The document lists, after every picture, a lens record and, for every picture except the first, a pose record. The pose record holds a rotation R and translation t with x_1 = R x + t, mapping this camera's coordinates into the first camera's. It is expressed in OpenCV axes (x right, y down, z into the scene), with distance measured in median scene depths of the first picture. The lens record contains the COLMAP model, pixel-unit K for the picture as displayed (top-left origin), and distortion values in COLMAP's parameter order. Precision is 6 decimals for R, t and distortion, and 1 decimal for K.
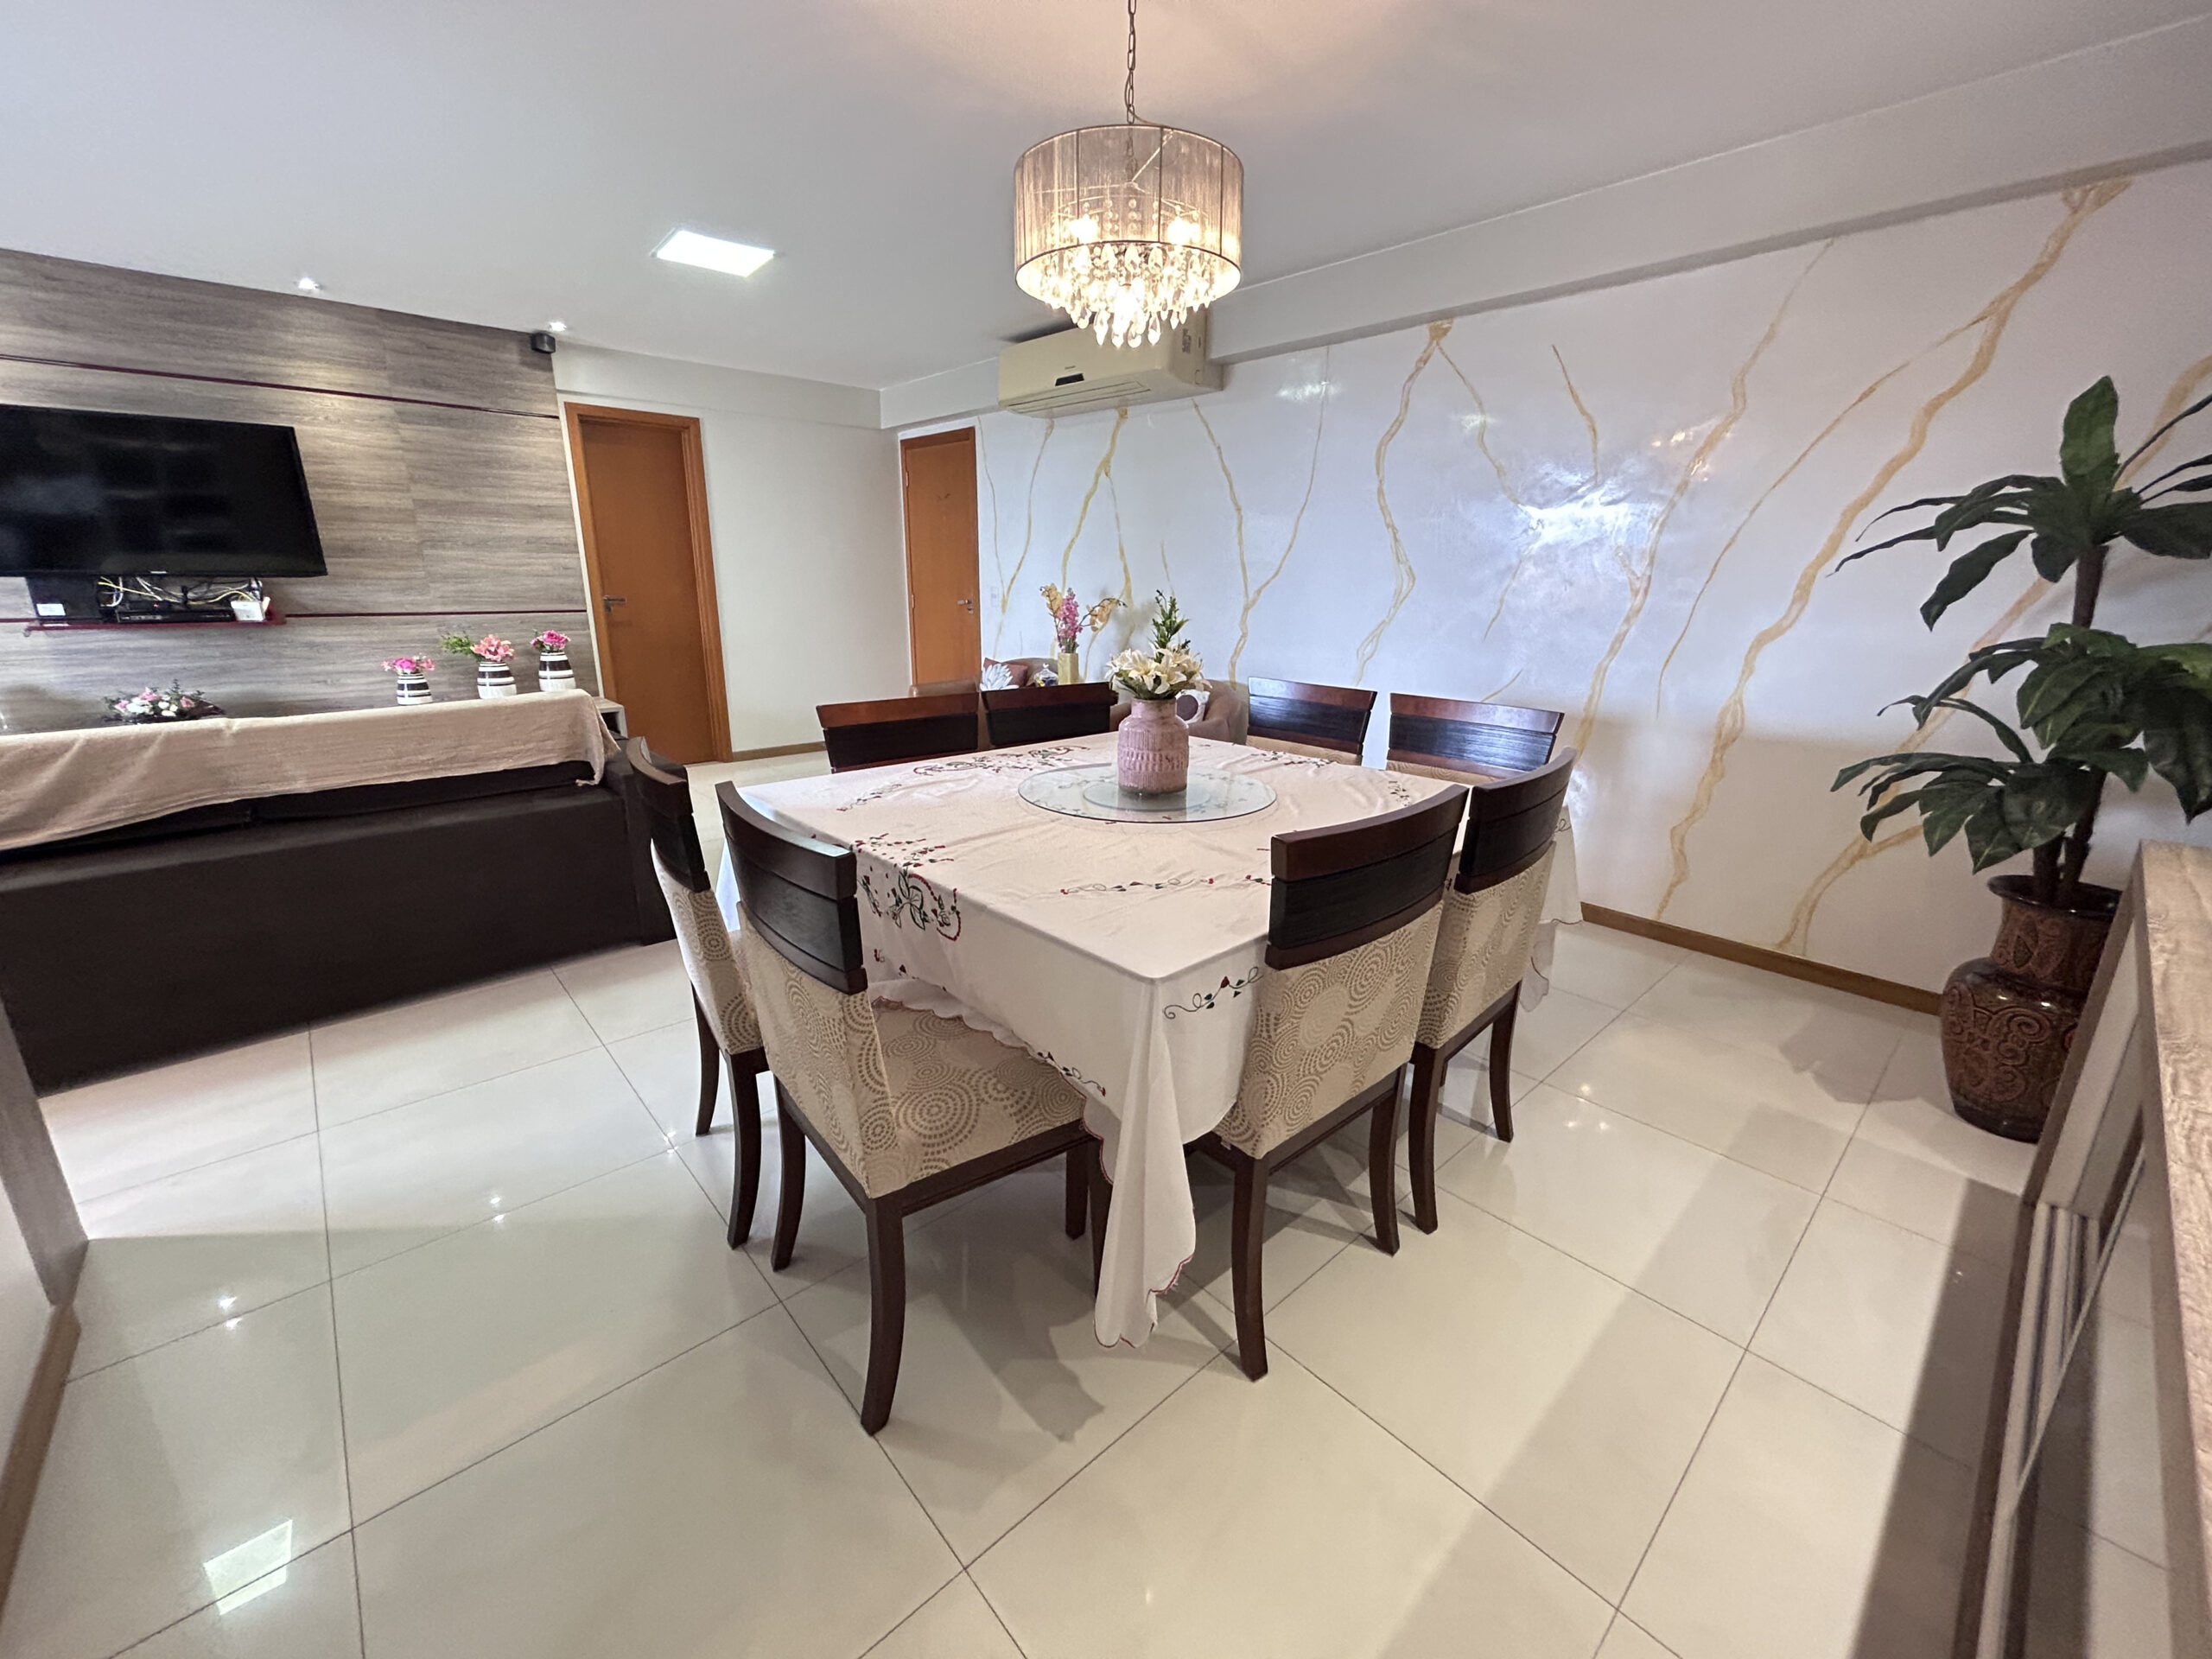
lens RADIAL K [[894.2, 0, 1115.2], [0, 894.2, 824.0], [0, 0, 1]] dist [-0.000977, 0.001182]
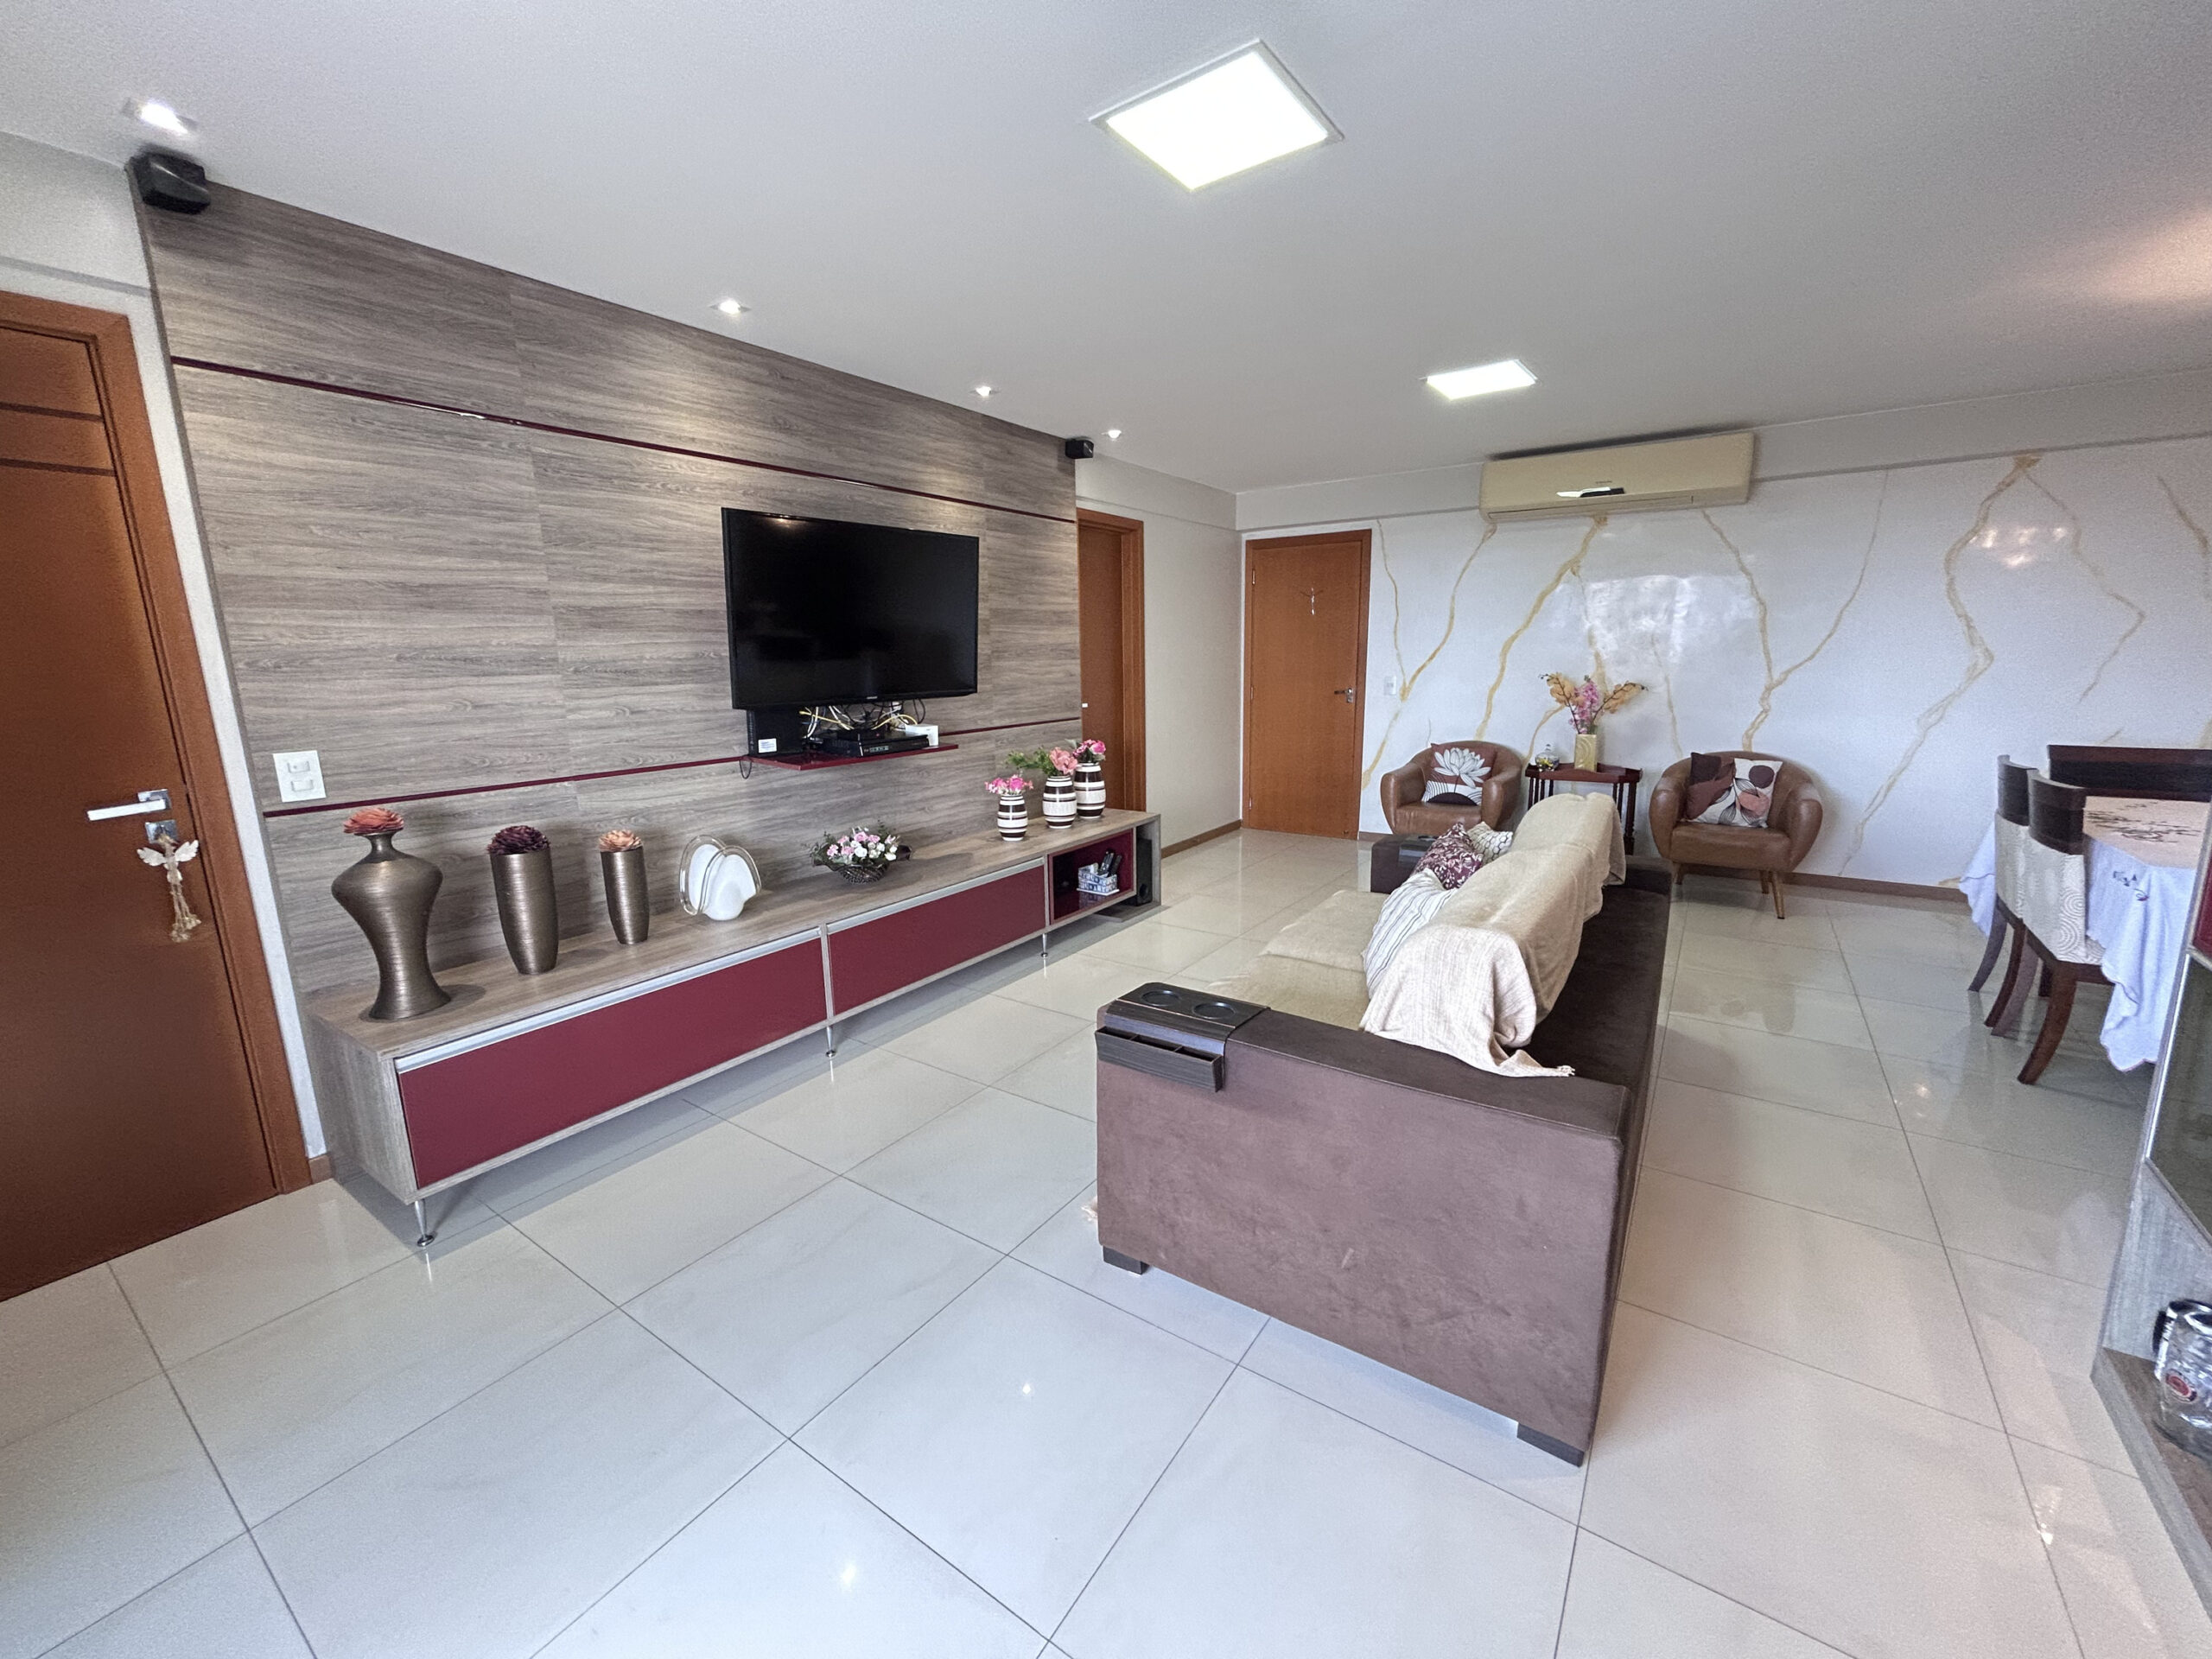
lens RADIAL K [[894.2, 0, 1114.5], [0, 894.2, 830.4], [0, 0, 1]] dist [-0.000977, 0.001182]
pose [[0.971197, -0.076350, 0.225716, -0.898309], [0.094005, 0.993211, -0.068519, -0.057840], [-0.218953, 0.087764, 0.971780, 0.085659]]
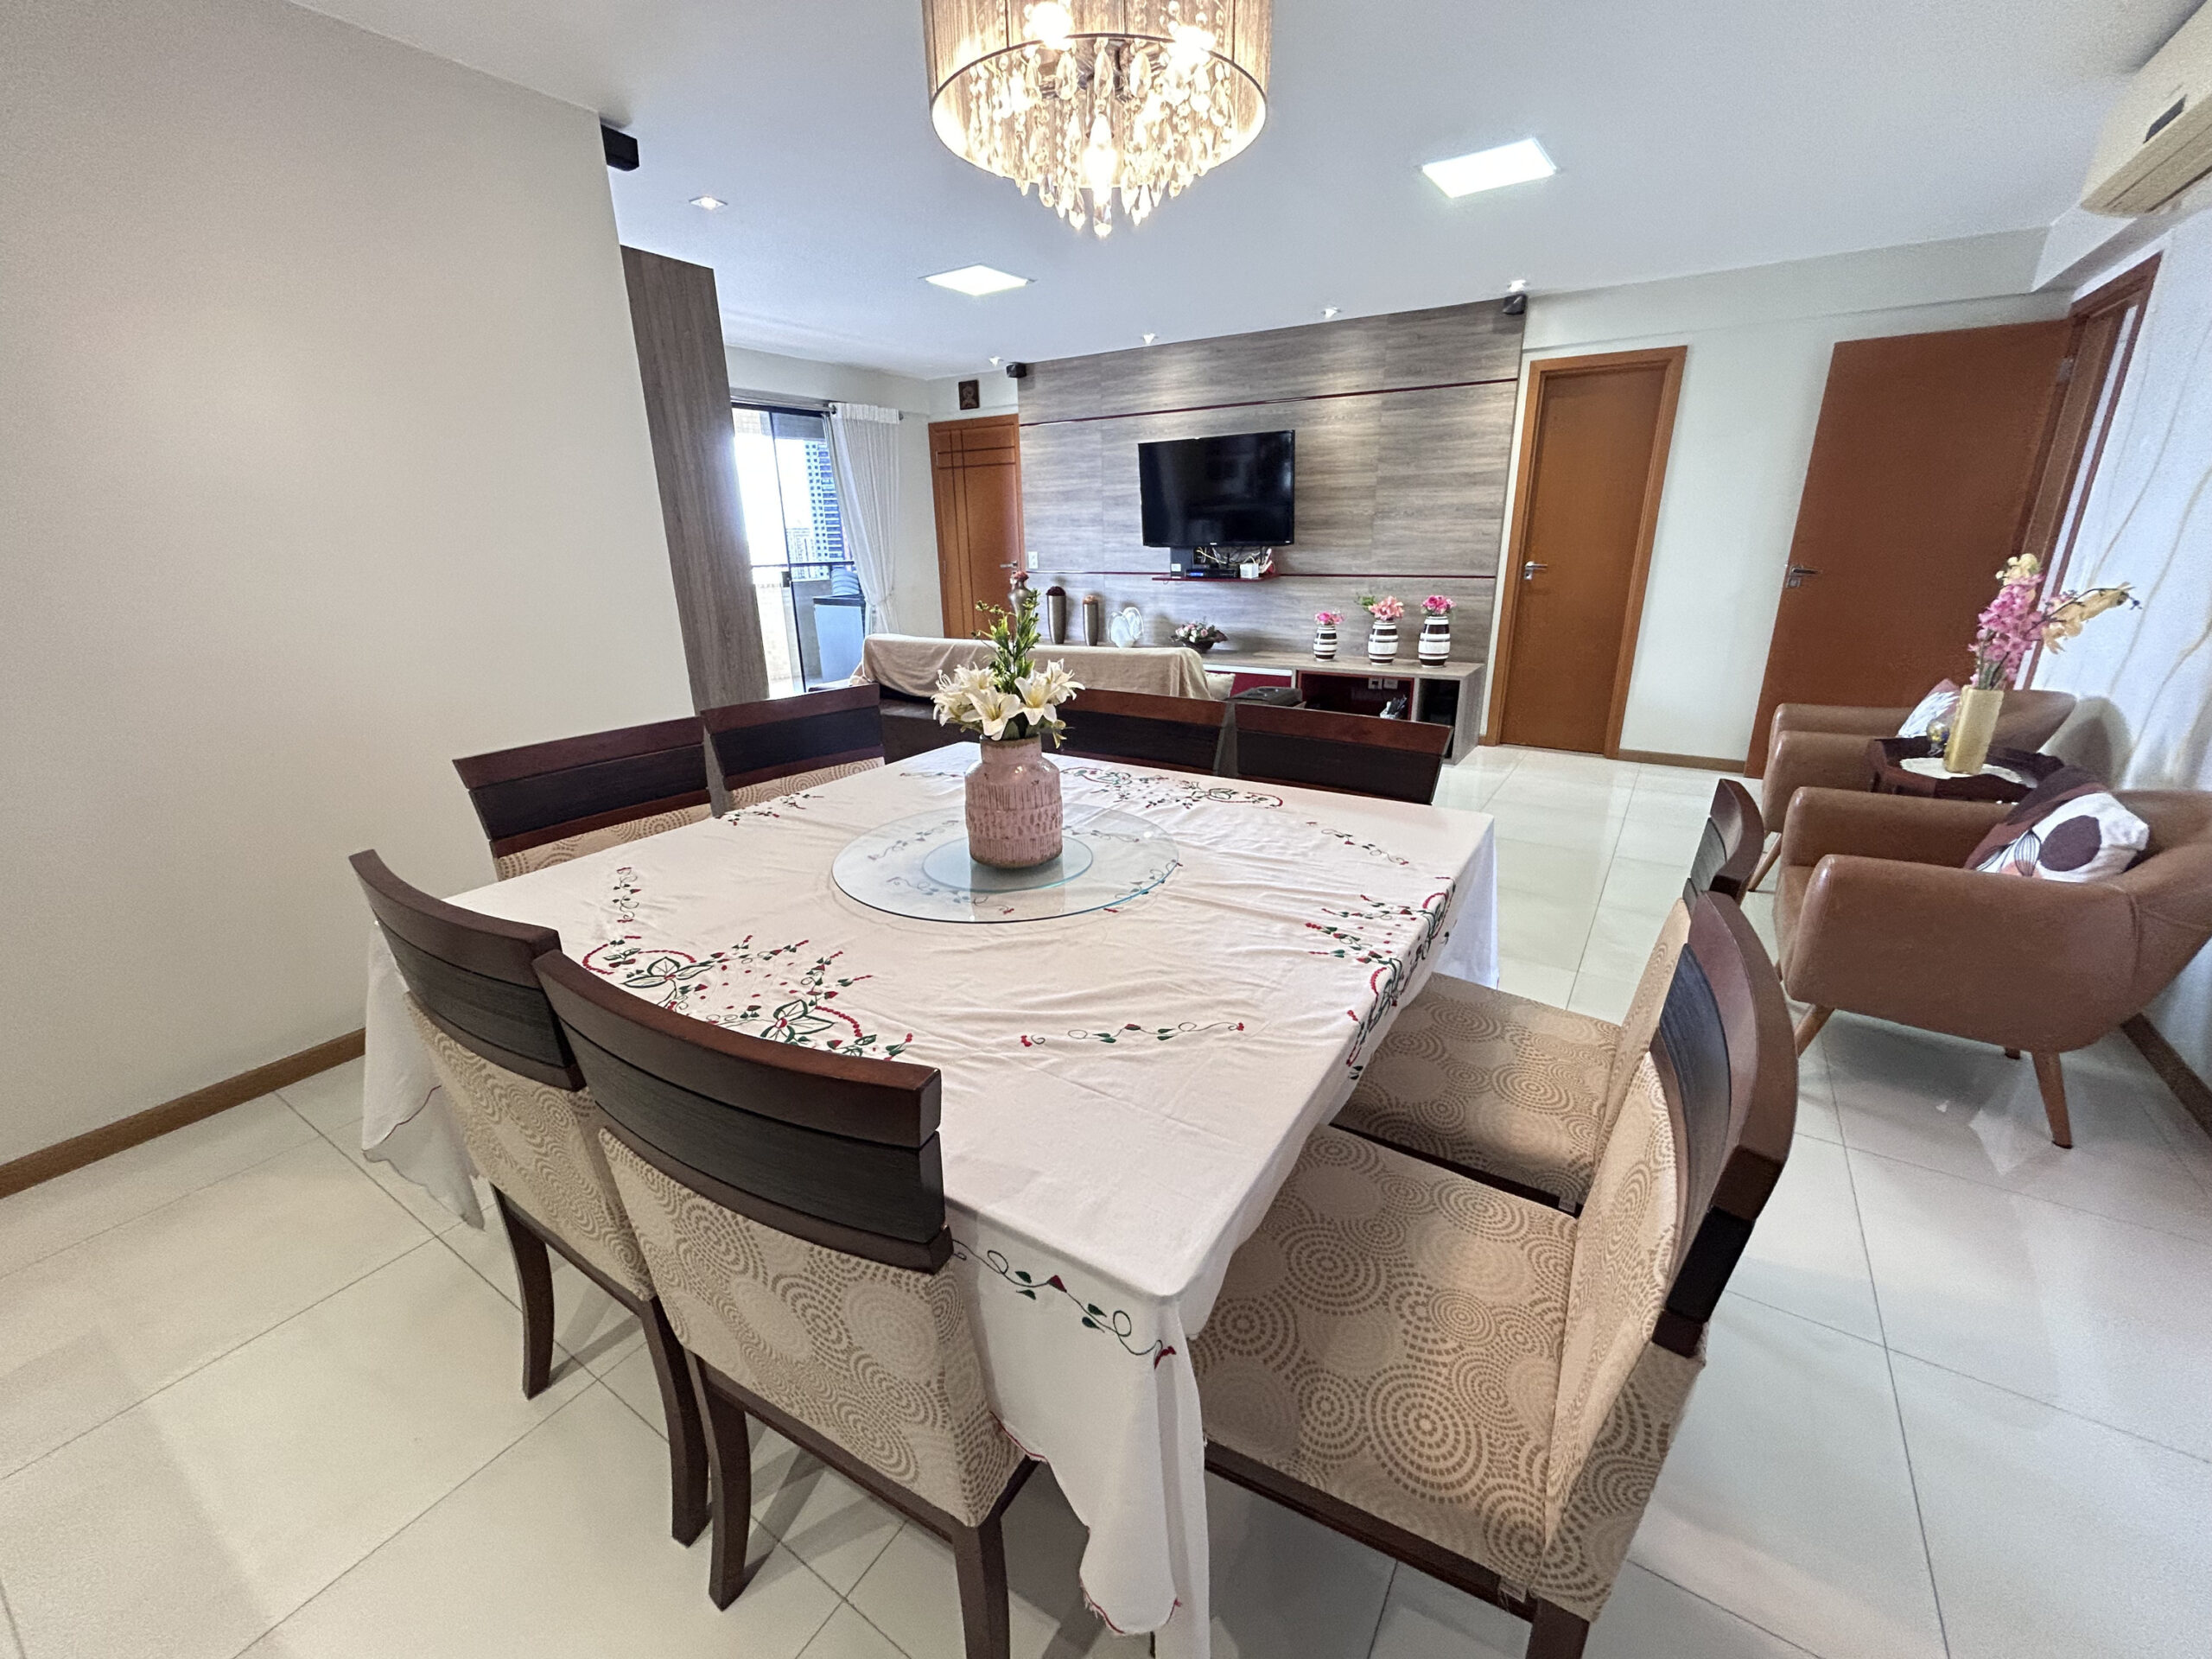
lens RADIAL K [[894.2, 0, 1106.9], [0, 894.2, 827.1], [0, 0, 1]] dist [-0.000977, 0.001182]
pose [[0.270739, 0.288579, -0.918380, 0.332867], [-0.241072, 0.943936, 0.225541, -0.110310], [0.931979, 0.160333, 0.325129, 0.365900]]
